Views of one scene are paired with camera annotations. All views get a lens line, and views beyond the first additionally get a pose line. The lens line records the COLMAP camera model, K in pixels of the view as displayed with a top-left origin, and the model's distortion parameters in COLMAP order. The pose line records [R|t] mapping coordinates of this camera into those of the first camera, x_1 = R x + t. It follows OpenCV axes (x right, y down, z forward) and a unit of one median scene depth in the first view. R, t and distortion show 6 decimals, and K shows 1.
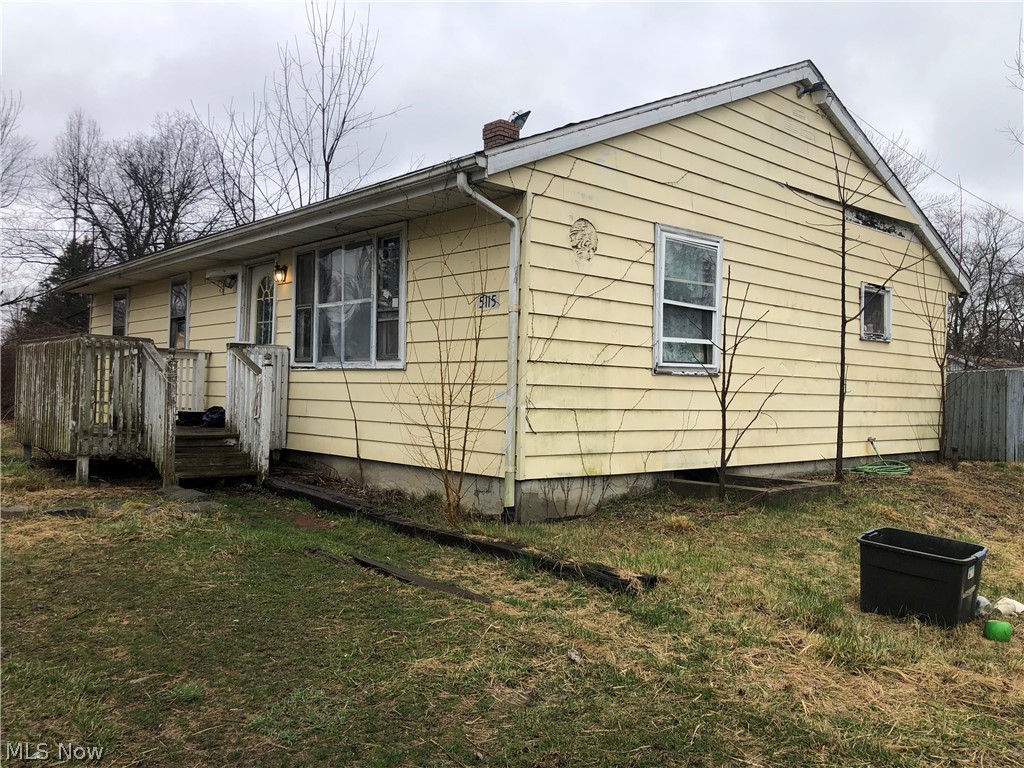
lens RADIAL K [[843.0, 0, 510.7], [0, 843.0, 385.4], [0, 0, 1]] dist [0.029062, -0.019929]
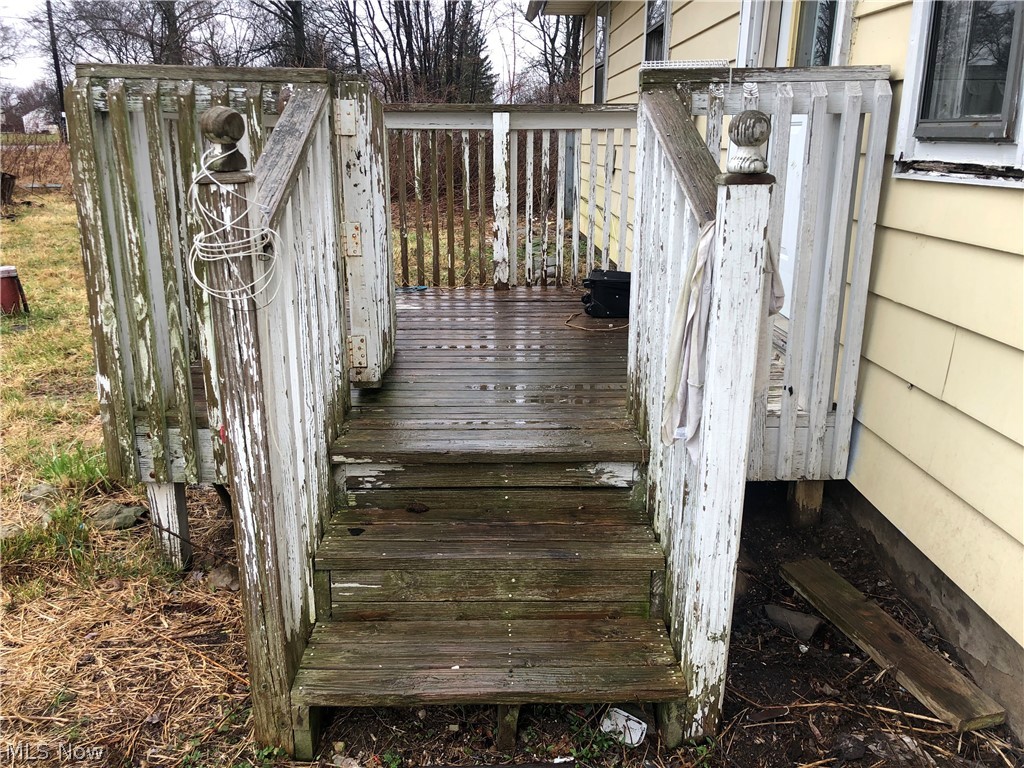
lens RADIAL K [[843.0, 0, 510.5], [0, 843.0, 377.8], [0, 0, 1]] dist [0.029062, -0.019929]
pose [[0.766366, 0.157157, -0.622884, -0.186958], [0.024949, 0.961602, 0.273313, -0.030876], [0.641920, -0.224998, 0.733018, 0.746619]]
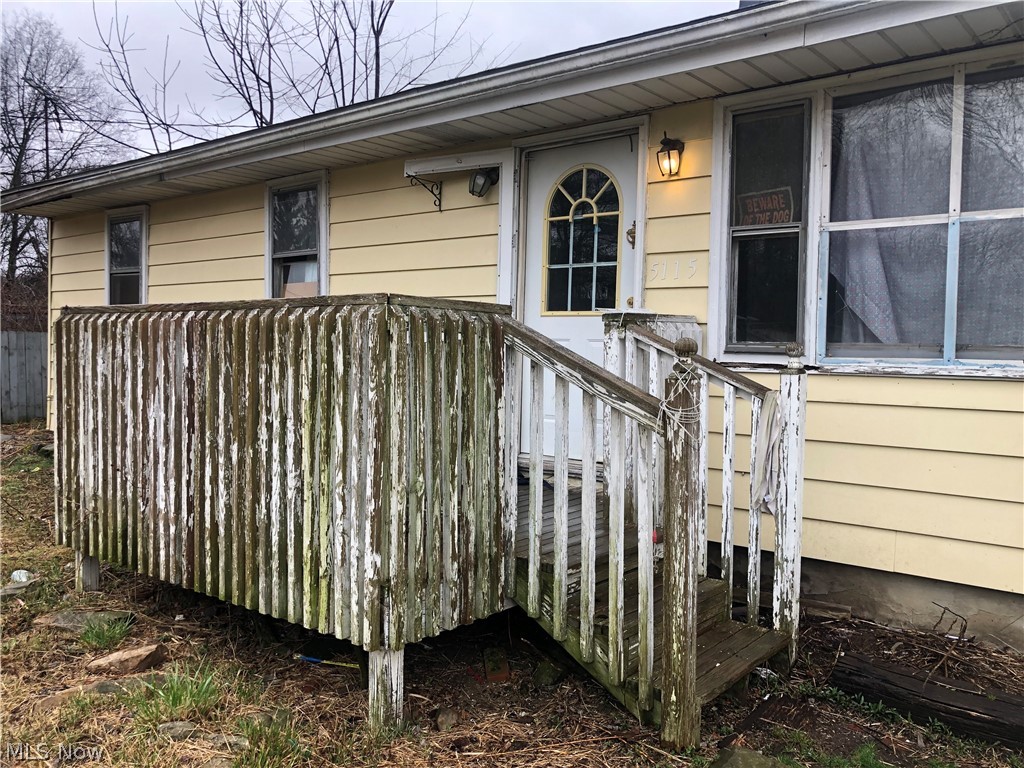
lens RADIAL K [[843.0, 0, 516.1], [0, 843.0, 376.8], [0, 0, 1]] dist [0.029062, -0.019929]
pose [[0.985744, -0.018440, 0.167240, -0.441370], [0.009727, 0.998559, 0.052773, -0.039427], [-0.167972, -0.050394, 0.984503, 0.566885]]
